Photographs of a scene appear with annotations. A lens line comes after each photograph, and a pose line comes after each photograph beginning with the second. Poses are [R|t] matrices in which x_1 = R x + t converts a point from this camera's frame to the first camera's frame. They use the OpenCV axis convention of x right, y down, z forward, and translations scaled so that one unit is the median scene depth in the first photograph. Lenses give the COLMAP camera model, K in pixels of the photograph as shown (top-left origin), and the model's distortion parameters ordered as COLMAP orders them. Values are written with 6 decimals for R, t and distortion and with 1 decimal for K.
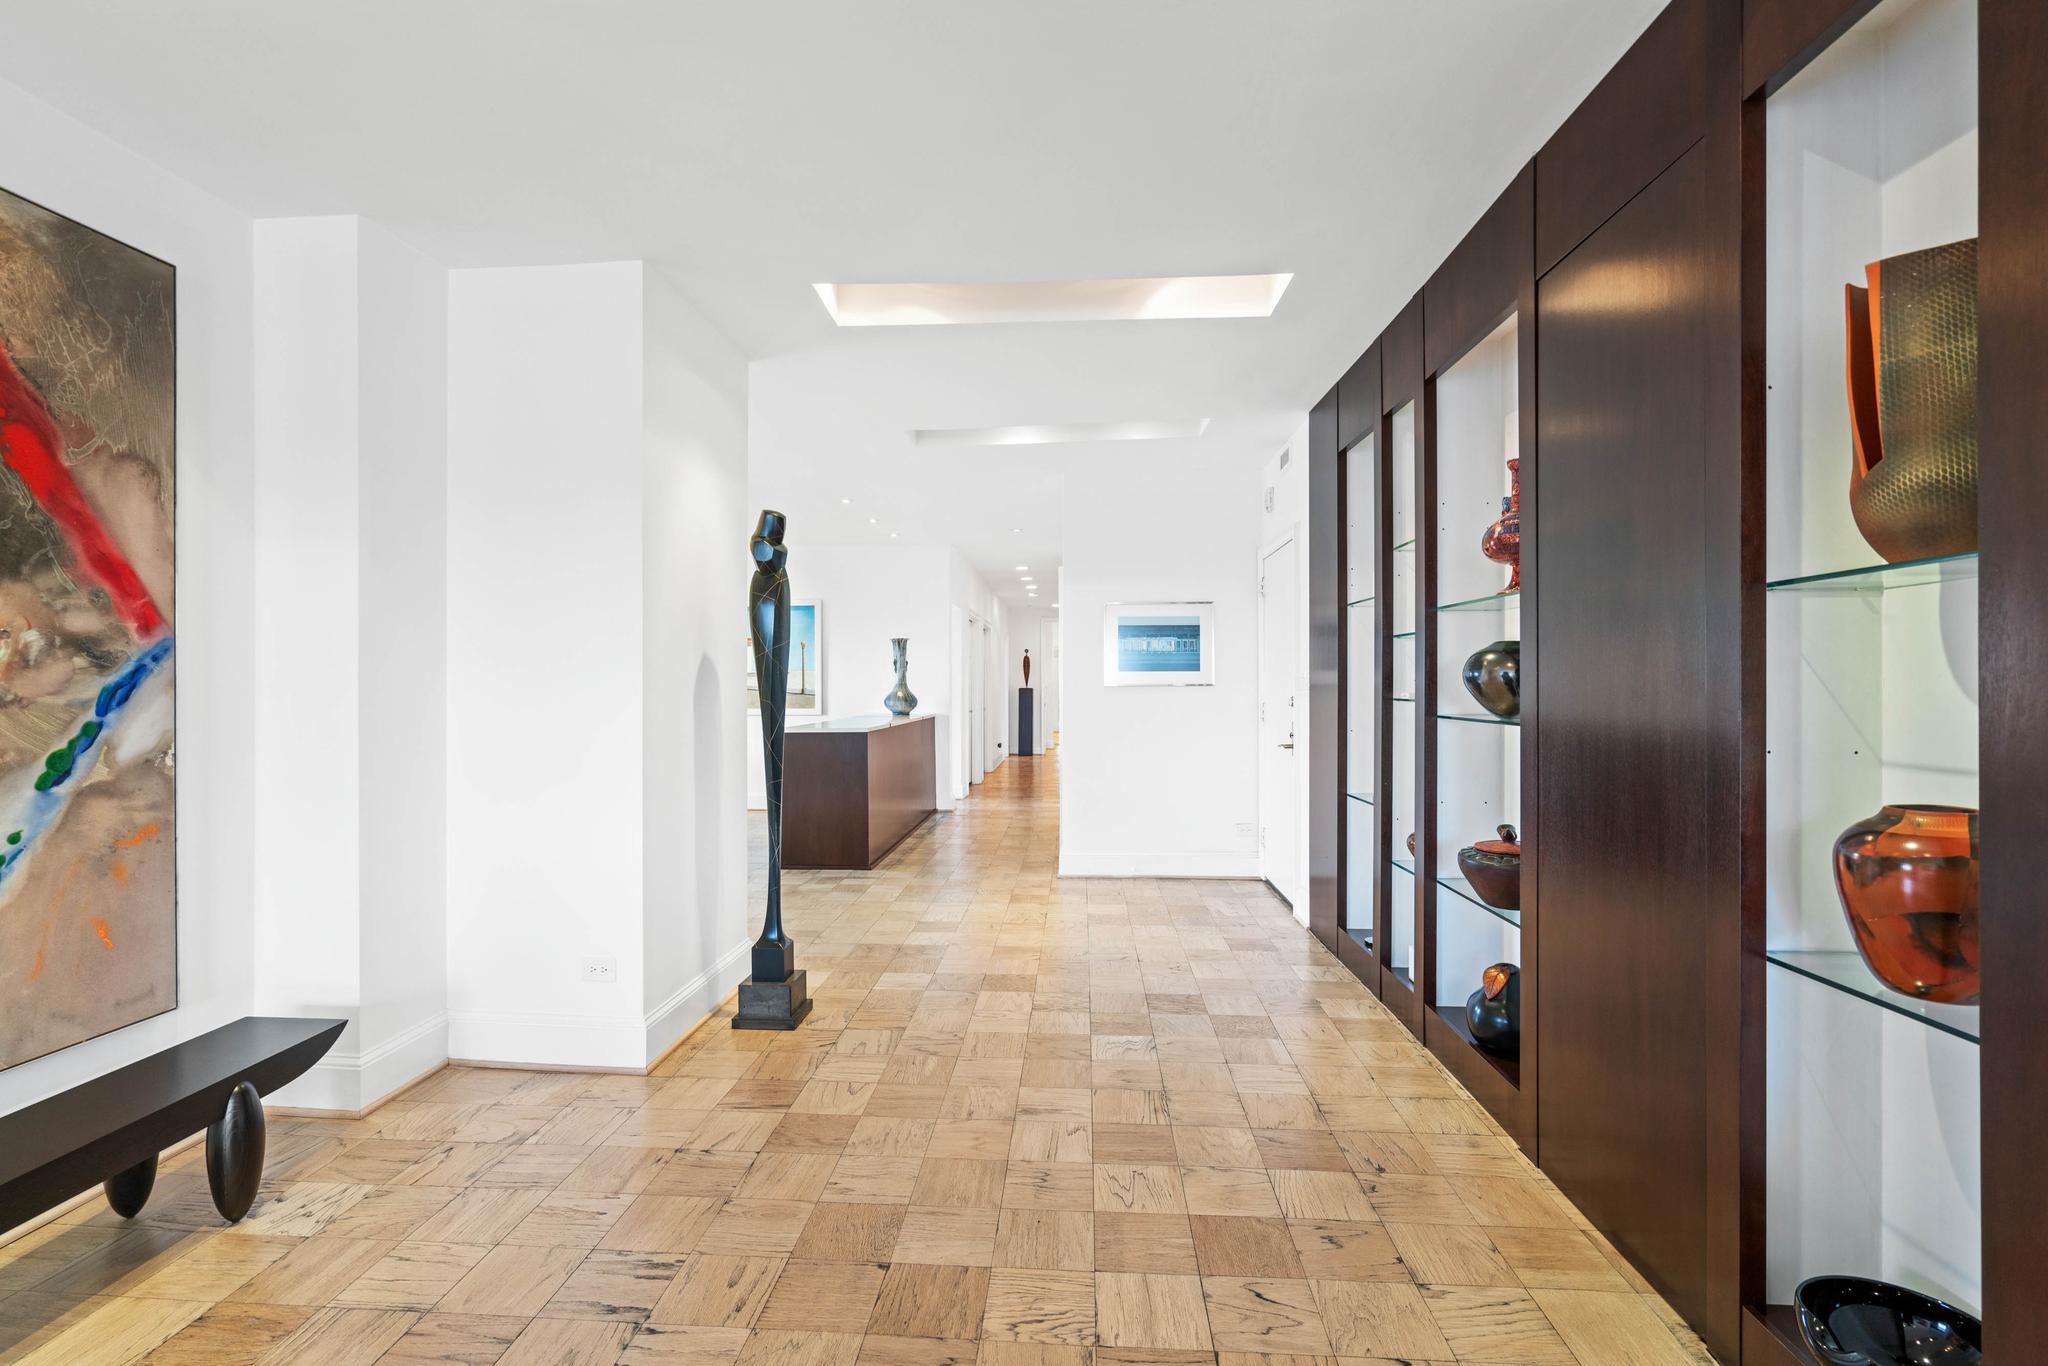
lens RADIAL K [[945.1, 0, 1024.0], [0, 945.1, 683.0], [0, 0, 1]] dist [-0.001034, -0.000042]
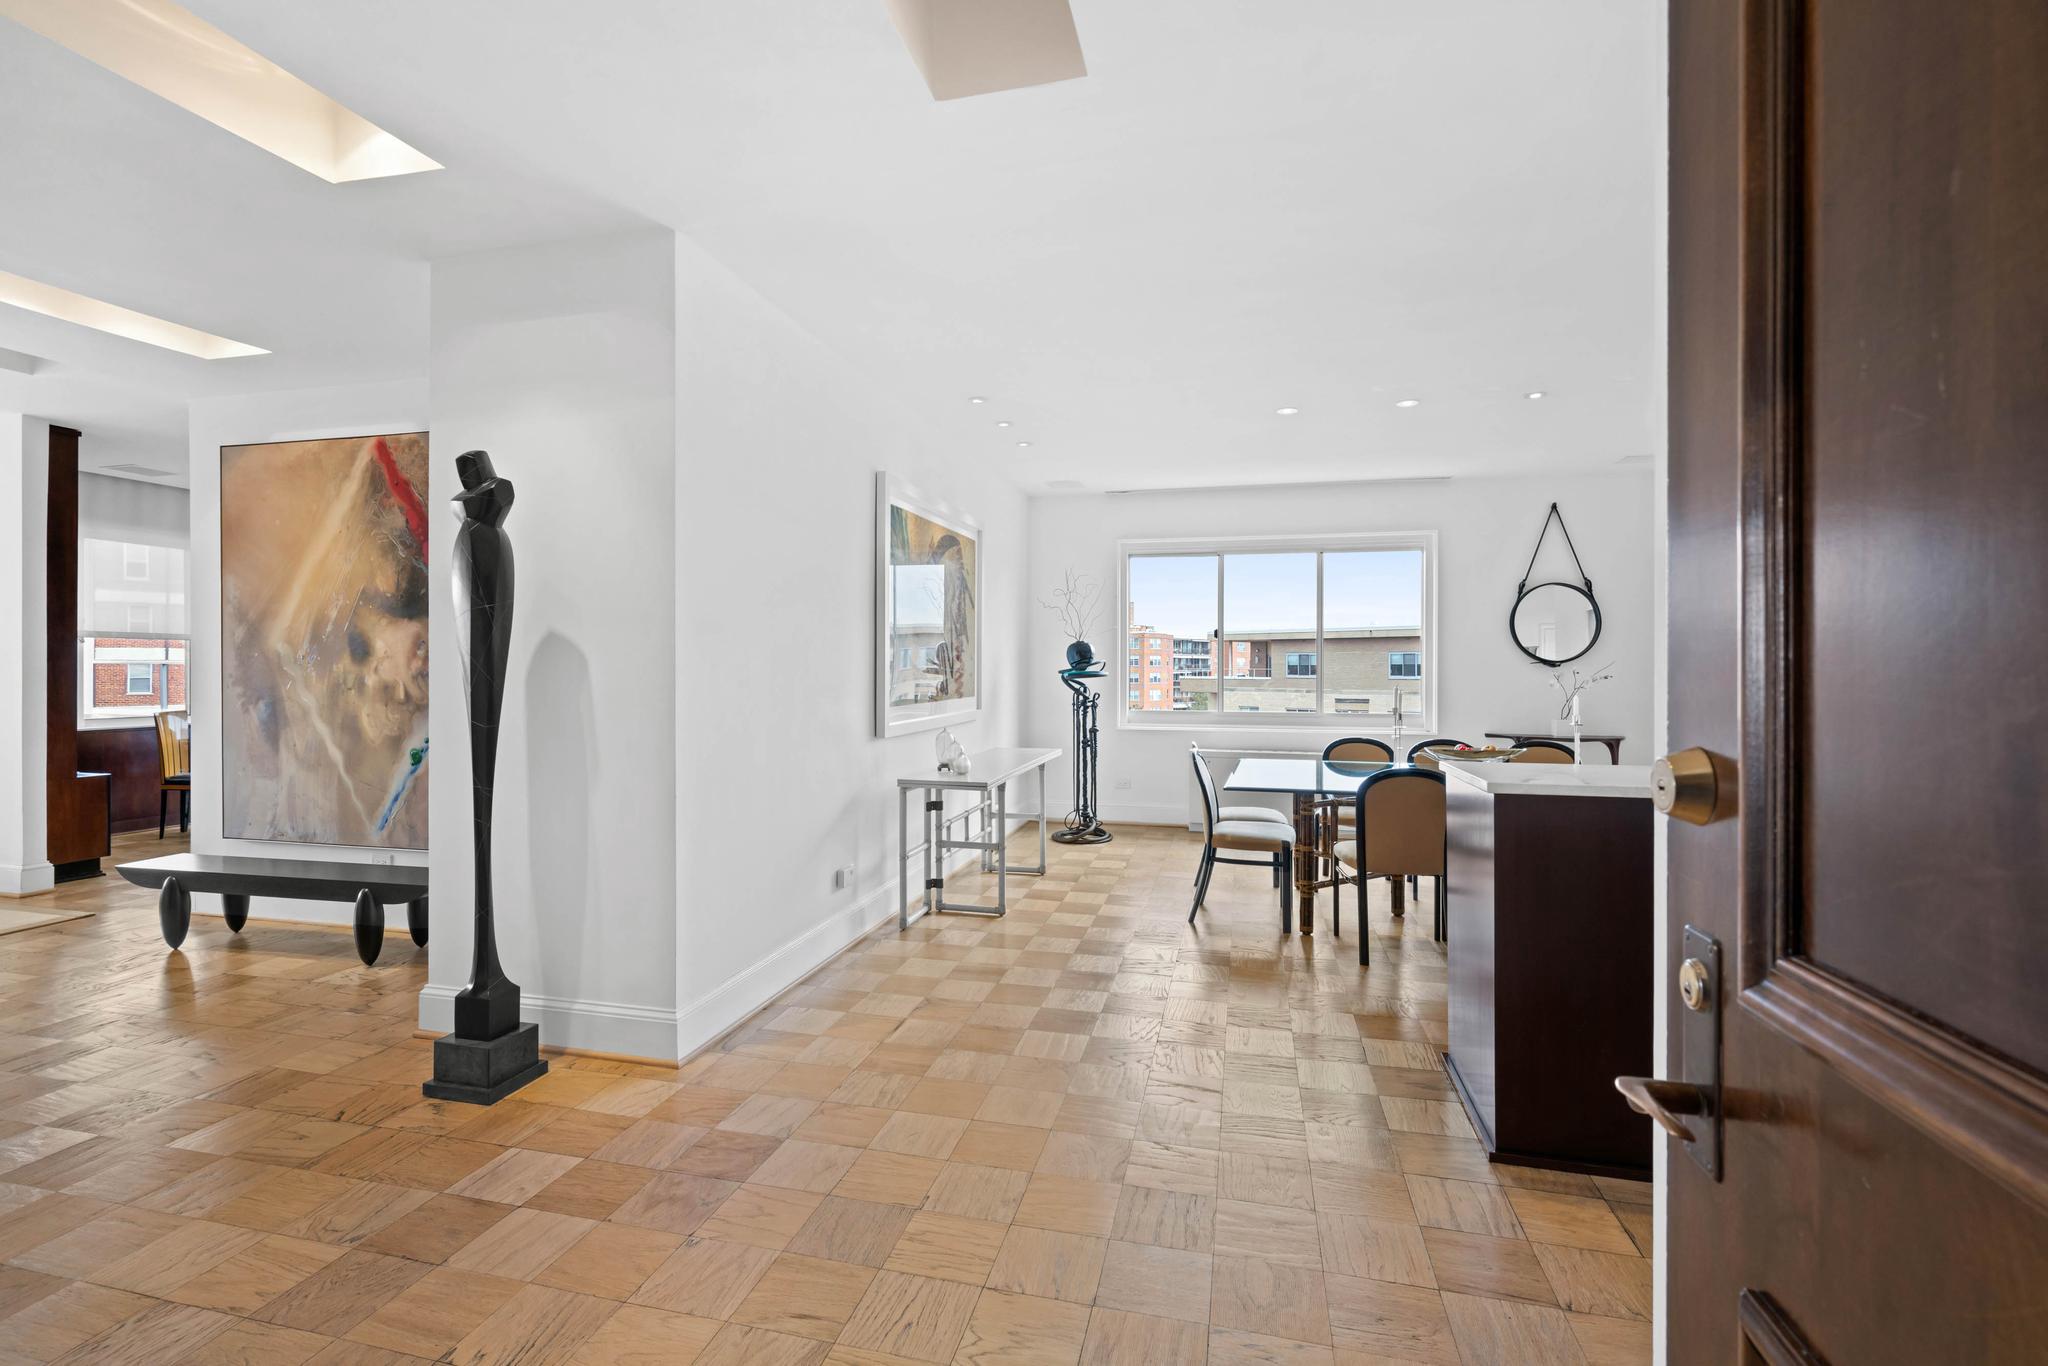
lens RADIAL K [[945.1, 0, 1024.0], [0, 945.1, 683.0], [0, 0, 1]] dist [-0.001034, -0.000042]
pose [[-0.185999, 0.015736, -0.982424, 0.462305], [-0.002385, 0.999862, 0.016467, -0.000673], [0.982547, 0.005406, -0.185936, 1.701764]]
